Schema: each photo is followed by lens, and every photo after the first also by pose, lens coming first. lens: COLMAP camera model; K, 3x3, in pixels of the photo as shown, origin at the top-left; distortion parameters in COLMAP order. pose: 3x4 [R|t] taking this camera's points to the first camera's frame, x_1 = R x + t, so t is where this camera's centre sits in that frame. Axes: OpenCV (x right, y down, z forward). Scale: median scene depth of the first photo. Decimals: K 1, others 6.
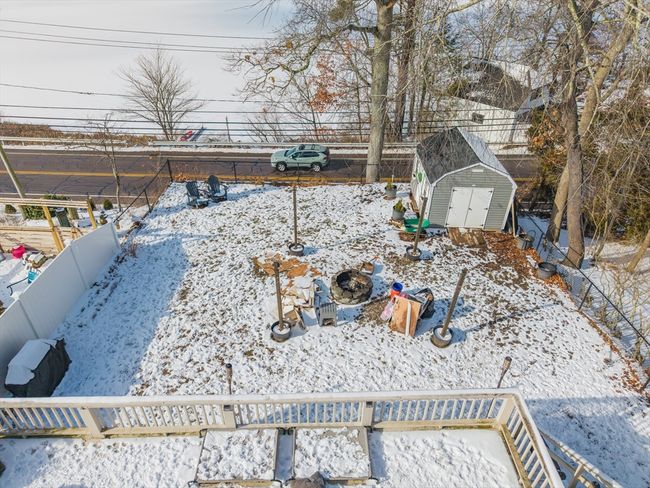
lens RADIAL K [[437.5, 0, 327.4], [0, 437.5, 242.1], [0, 0, 1]] dist [0.022933, -0.026271]
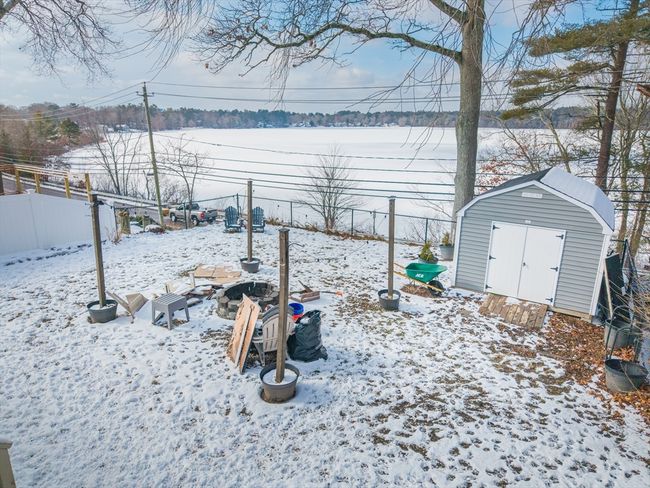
lens RADIAL K [[437.5, 0, 327.4], [0, 437.5, 242.1], [0, 0, 1]] dist [0.022933, -0.026271]
pose [[0.853502, 0.130942, -0.504370, 0.419418], [-0.289720, 0.923764, -0.250444, 0.132436], [0.433126, 0.359881, 0.826371, 0.402028]]
